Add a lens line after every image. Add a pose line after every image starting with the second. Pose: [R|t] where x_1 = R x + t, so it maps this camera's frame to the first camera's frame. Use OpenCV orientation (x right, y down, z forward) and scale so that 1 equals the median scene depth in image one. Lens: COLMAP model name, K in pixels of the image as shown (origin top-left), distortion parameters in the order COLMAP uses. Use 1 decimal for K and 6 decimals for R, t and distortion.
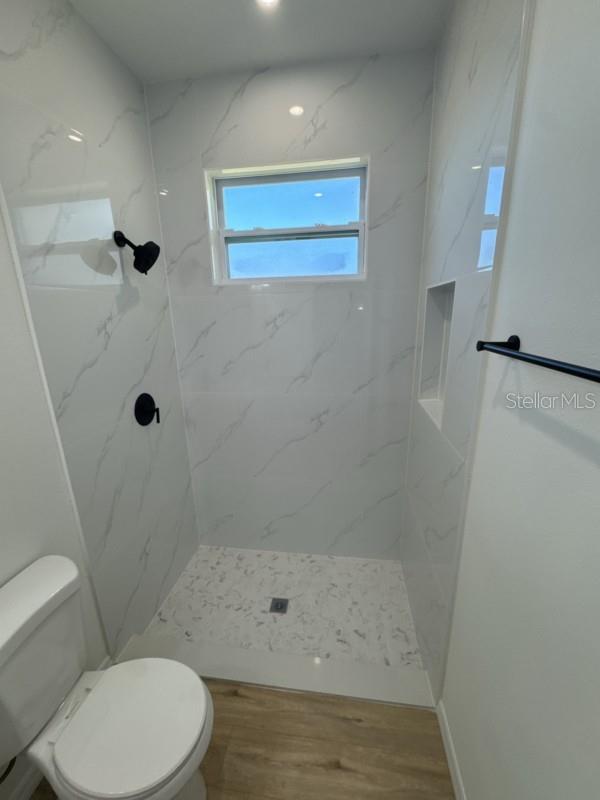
lens RADIAL K [[321.9, 0, 300.0], [0, 321.9, 400.0], [0, 0, 1]] dist [-0.000750, -0.000138]
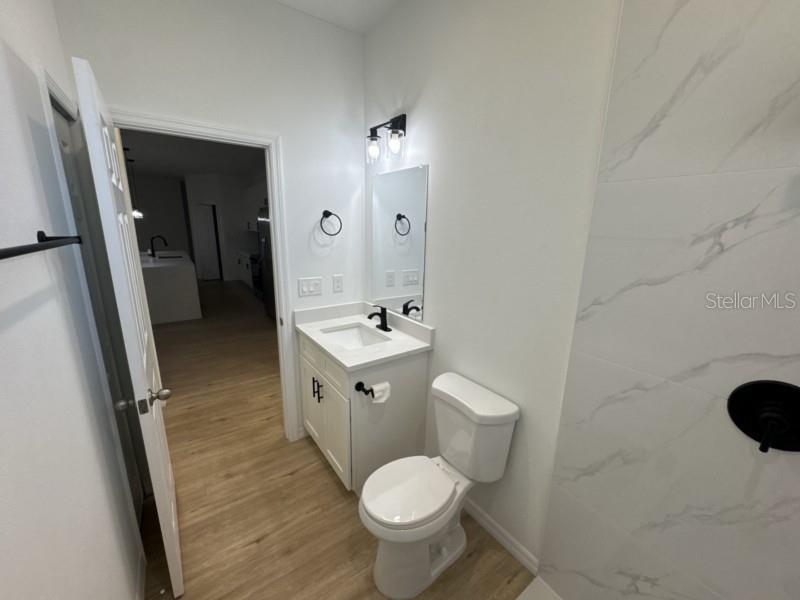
lens RADIAL K [[321.9, 0, 400.8], [0, 321.9, 302.3], [0, 0, 1]] dist [-0.000750, -0.000138]
pose [[-0.727544, 0.163862, -0.666205, 0.195033], [-0.186310, 0.887375, 0.421727, -0.205099], [0.660279, 0.430946, -0.615075, 0.829497]]
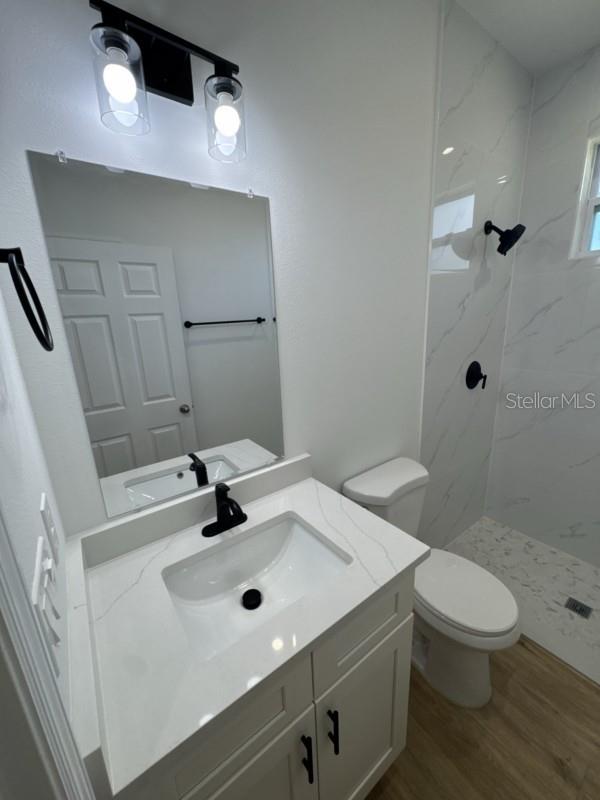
lens RADIAL K [[321.9, 0, 300.0], [0, 321.9, 400.0], [0, 0, 1]] dist [-0.000750, -0.000138]
pose [[0.700719, 0.173824, -0.691938, -0.096781], [-0.160248, 0.983430, 0.084769, 0.116191], [0.695207, 0.051482, 0.716963, -0.257265]]
